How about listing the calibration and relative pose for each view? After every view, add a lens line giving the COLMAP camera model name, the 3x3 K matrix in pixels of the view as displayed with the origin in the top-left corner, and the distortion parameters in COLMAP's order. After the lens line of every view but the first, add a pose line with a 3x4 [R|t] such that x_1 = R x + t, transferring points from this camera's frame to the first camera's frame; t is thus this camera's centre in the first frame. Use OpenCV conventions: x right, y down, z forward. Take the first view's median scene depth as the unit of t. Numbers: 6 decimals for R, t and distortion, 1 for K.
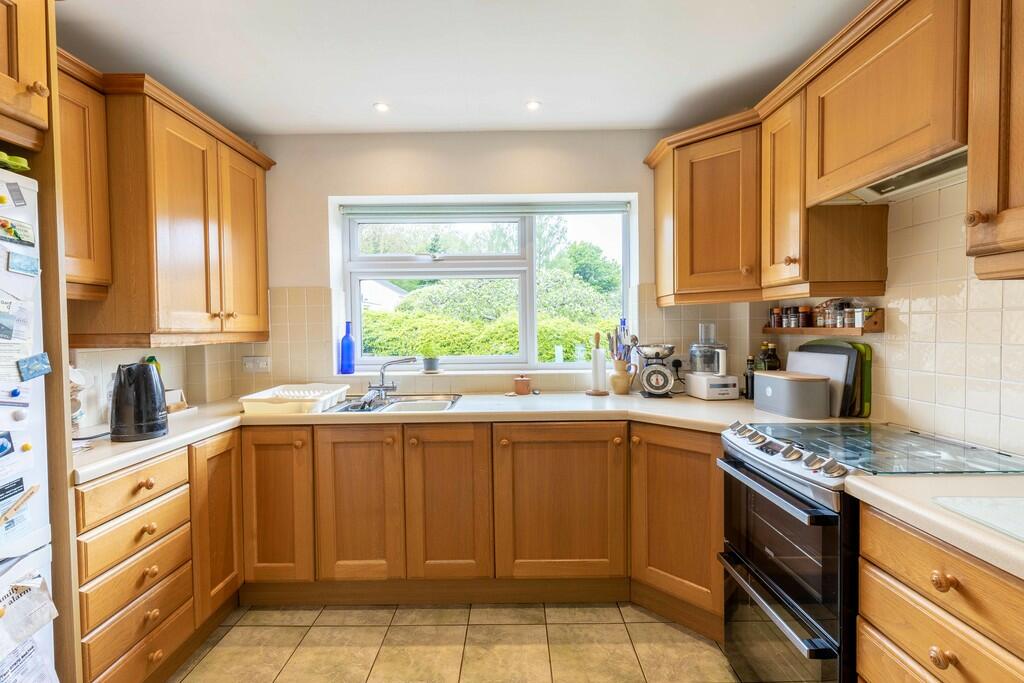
lens RADIAL K [[456.5, 0, 512.0], [0, 456.5, 341.5], [0, 0, 1]] dist [0.004063, 0.000360]
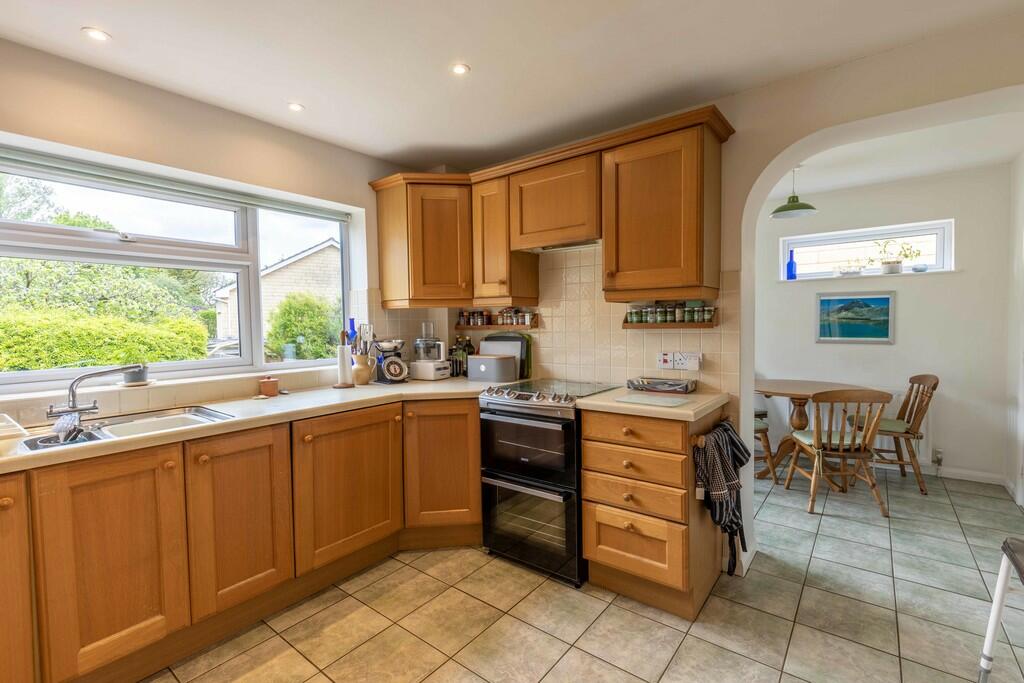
lens RADIAL K [[456.5, 0, 512.0], [0, 456.5, 341.5], [0, 0, 1]] dist [0.004063, 0.000360]
pose [[0.617914, -0.032061, 0.785592, -0.515996], [0.032972, 0.999346, 0.014851, 0.003853], [-0.785554, 0.016726, 0.618567, 0.002840]]
